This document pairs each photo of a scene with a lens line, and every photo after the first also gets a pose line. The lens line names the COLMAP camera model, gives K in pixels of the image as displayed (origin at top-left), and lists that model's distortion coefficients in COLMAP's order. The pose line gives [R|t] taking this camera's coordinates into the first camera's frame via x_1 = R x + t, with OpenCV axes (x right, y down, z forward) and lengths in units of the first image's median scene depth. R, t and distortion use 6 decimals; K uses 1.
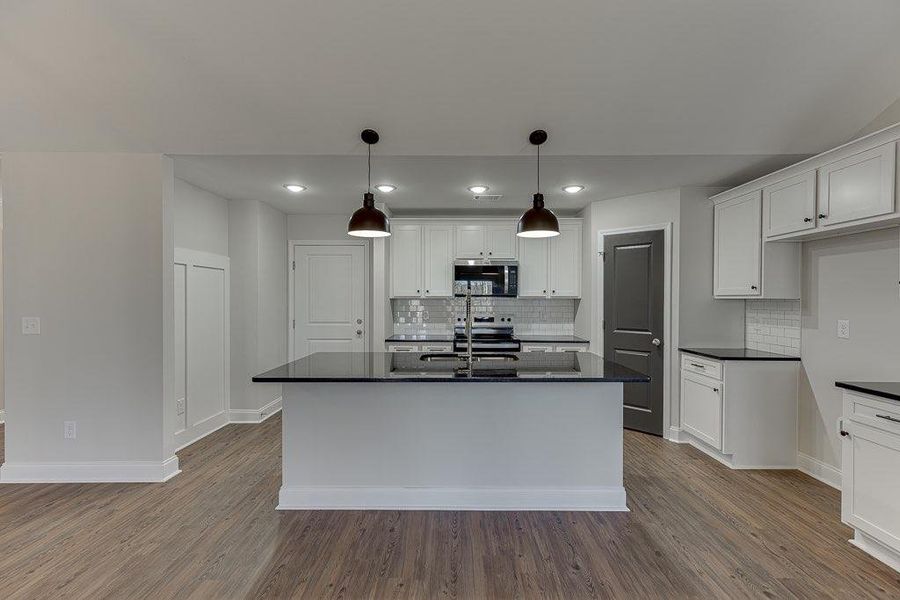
lens RADIAL K [[400.6, 0, 456.4], [0, 400.6, 301.8], [0, 0, 1]] dist [0.003659, -0.000359]
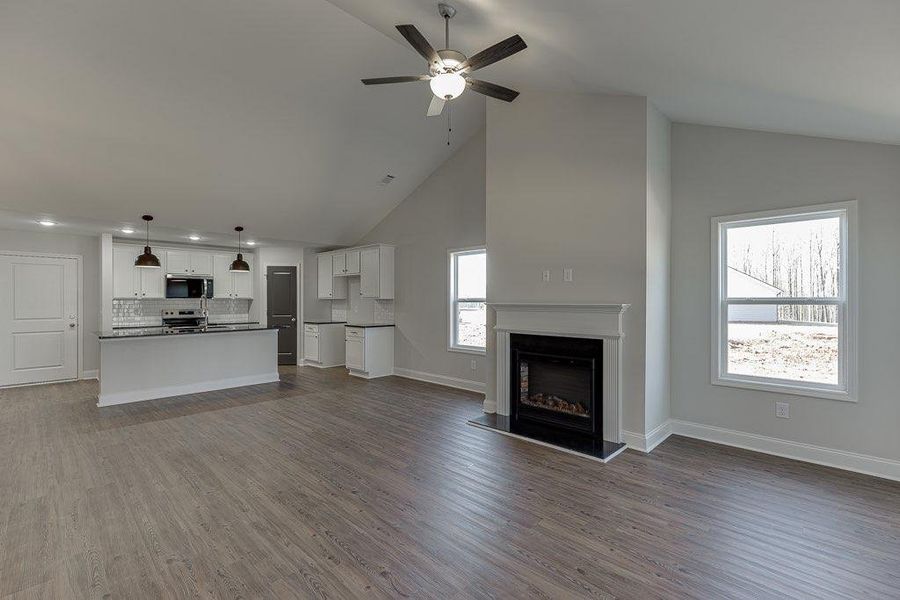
lens RADIAL K [[400.6, 0, 456.4], [0, 400.6, 301.8], [0, 0, 1]] dist [0.003659, -0.000359]
pose [[0.687126, -0.006424, 0.726509, -0.444052], [0.006870, 0.999974, 0.002345, 0.007195], [-0.726505, 0.003380, 0.687152, -1.073338]]
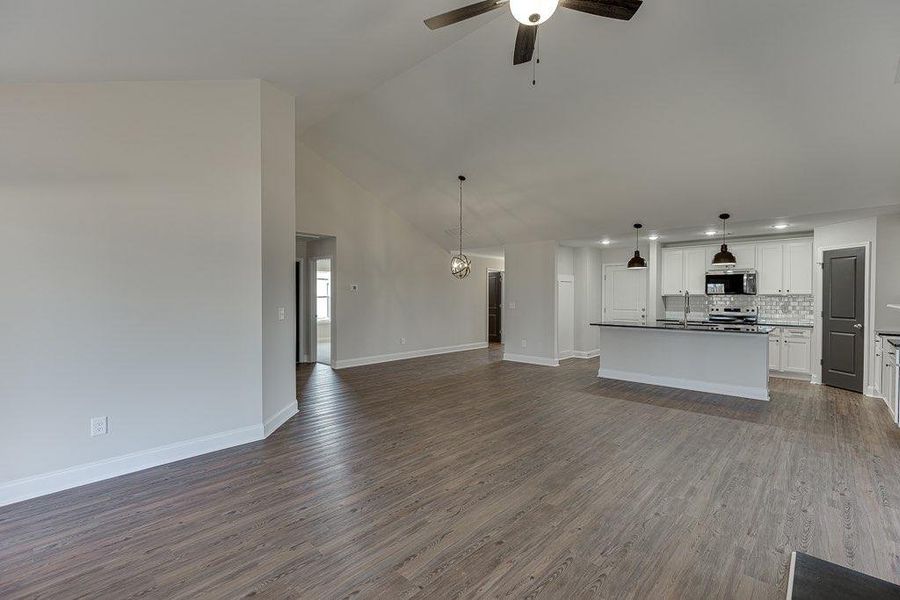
lens RADIAL K [[400.6, 0, 456.4], [0, 400.6, 301.8], [0, 0, 1]] dist [0.003659, -0.000359]
pose [[0.737540, 0.007161, -0.675266, 0.418173], [-0.003076, 0.999969, 0.007245, 0.008580], [0.675297, -0.003267, 0.737539, -1.023683]]
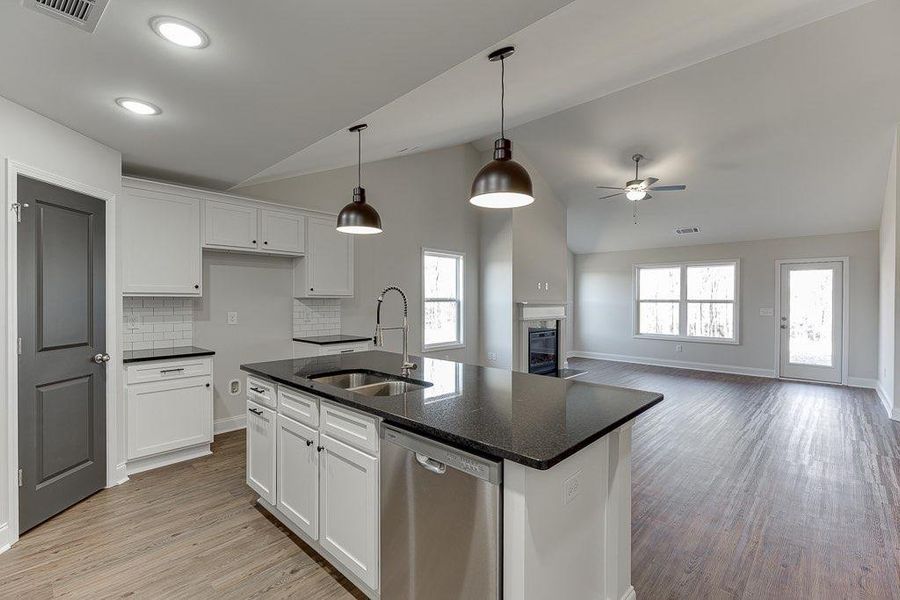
lens RADIAL K [[394.8, 0, 450.0], [0, 394.8, 300.0], [0, 0, 1]] dist [-0.000671, -0.000061]
pose [[-0.719148, -0.004718, 0.694841, -0.428566], [0.001425, 0.999965, 0.008266, -0.005923], [-0.694855, 0.006935, -0.719116, 1.094874]]
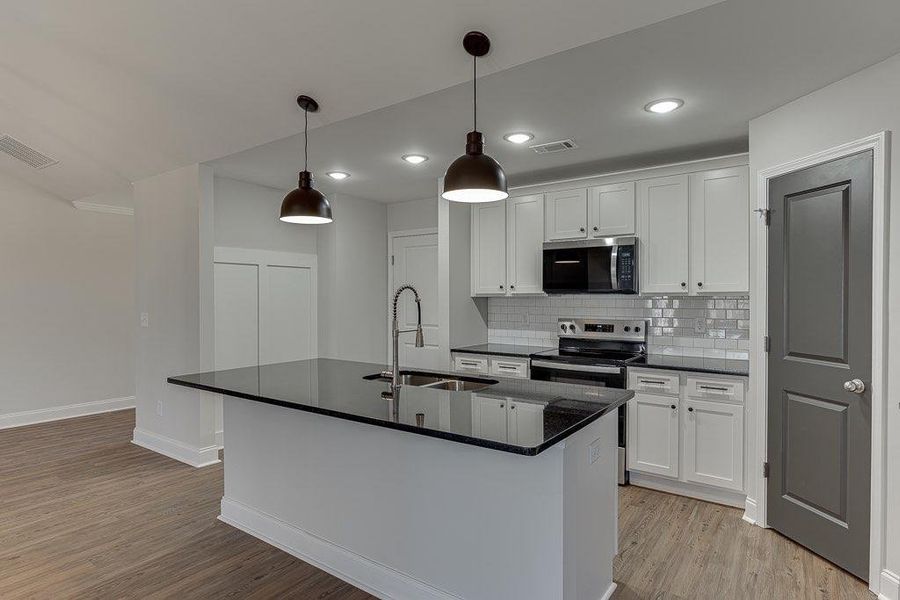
lens RADIAL K [[488.9, 0, 455.3], [0, 488.9, 300.1], [0, 0, 1]] dist [-0.003694, 0.000217]
pose [[0.817620, 0.000523, -0.575758, 0.452178], [-0.001201, 0.999999, -0.000798, -0.001382], [0.575757, 0.001344, 0.817620, 0.246994]]
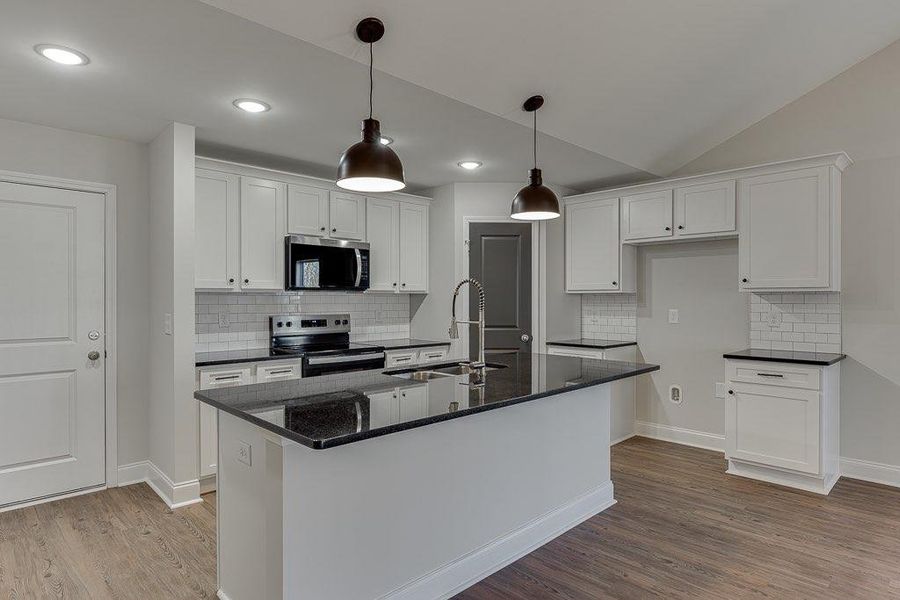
lens RADIAL K [[503.9, 0, 456.3], [0, 503.9, 301.2], [0, 0, 1]] dist [-0.003562, -0.000790]
pose [[0.712380, -0.006911, 0.701760, -0.489907], [0.007416, 0.999970, 0.002319, 0.007671], [-0.701755, 0.003552, 0.712410, 0.252365]]
